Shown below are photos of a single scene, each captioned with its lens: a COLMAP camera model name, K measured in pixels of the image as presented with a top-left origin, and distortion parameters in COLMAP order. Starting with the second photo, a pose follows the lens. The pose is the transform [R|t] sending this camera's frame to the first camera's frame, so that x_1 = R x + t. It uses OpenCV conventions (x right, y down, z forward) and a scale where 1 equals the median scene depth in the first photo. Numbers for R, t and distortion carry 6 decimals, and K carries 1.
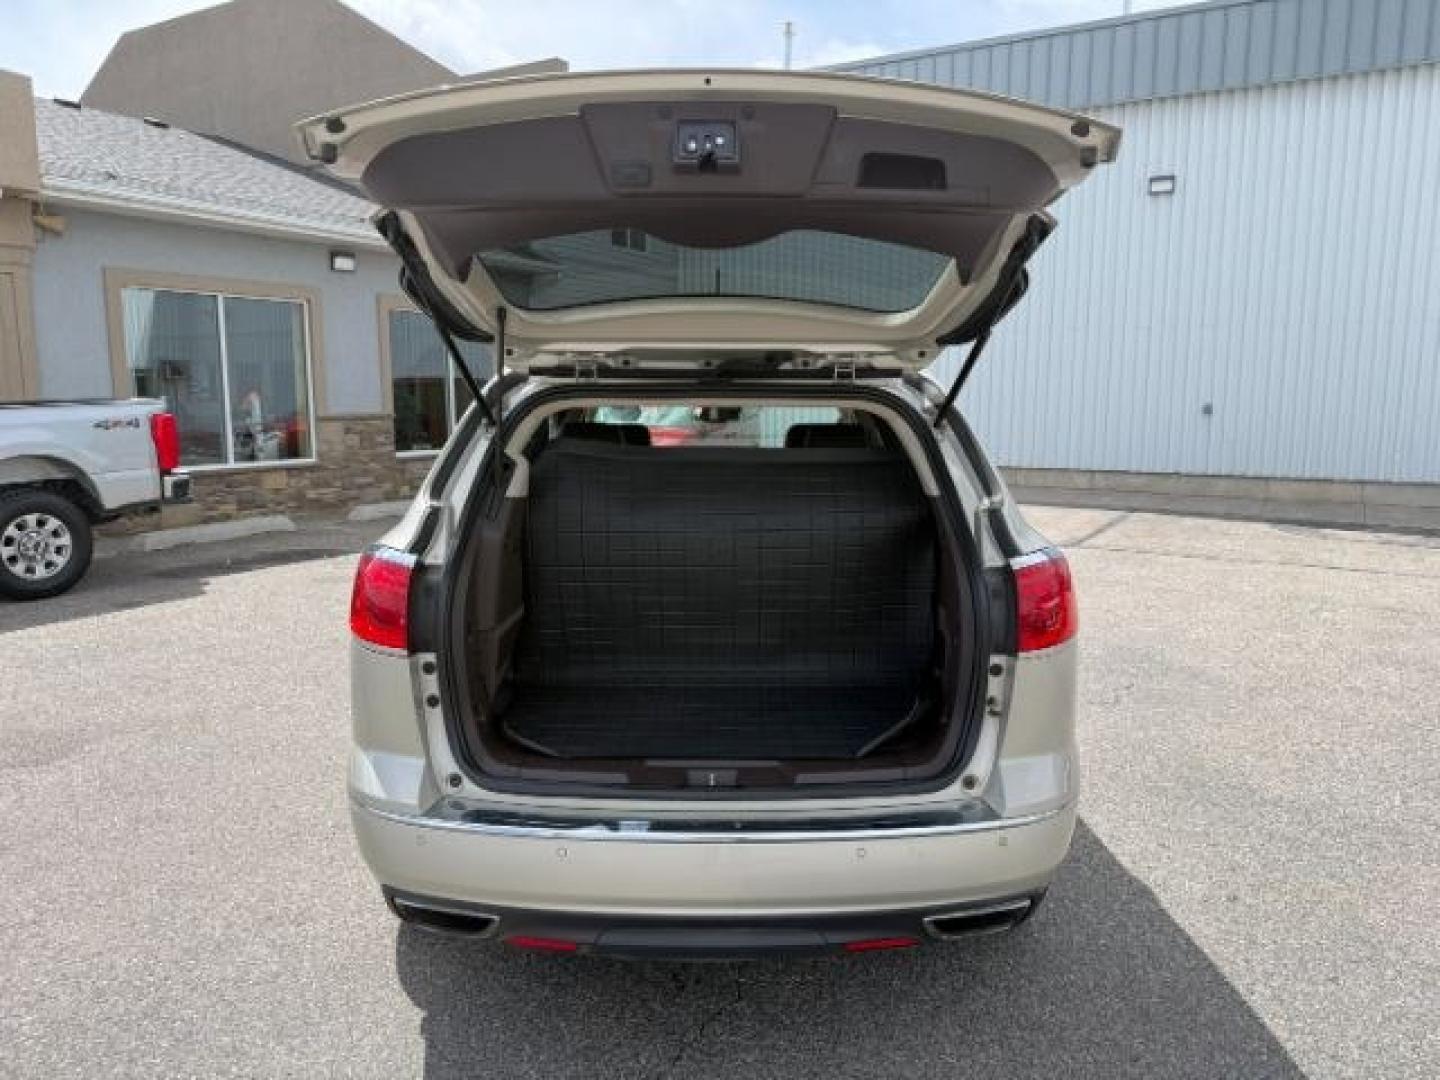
lens RADIAL K [[984.4, 0, 724.3], [0, 984.4, 539.6], [0, 0, 1]] dist [0.003001, -0.001541]
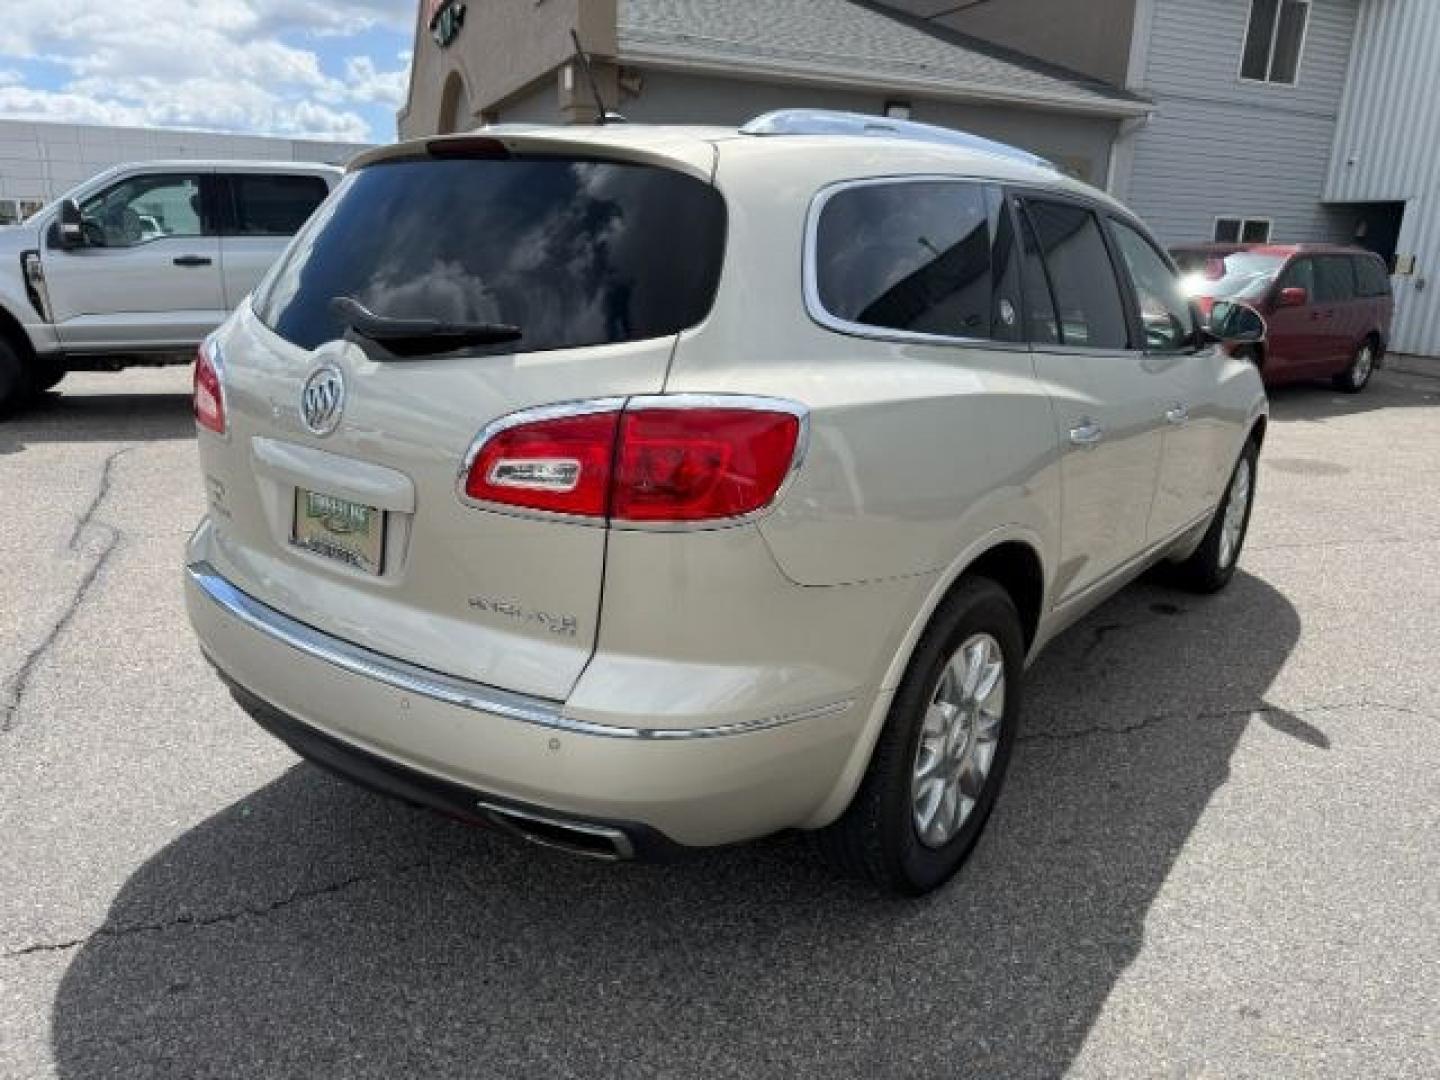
lens RADIAL K [[984.4, 0, 724.3], [0, 984.4, 539.6], [0, 0, 1]] dist [0.003001, -0.001541]
pose [[0.804847, 0.194430, -0.560731, 0.169404], [-0.121246, 0.978754, 0.165346, -0.001776], [0.580966, -0.065092, 0.811321, 0.092251]]
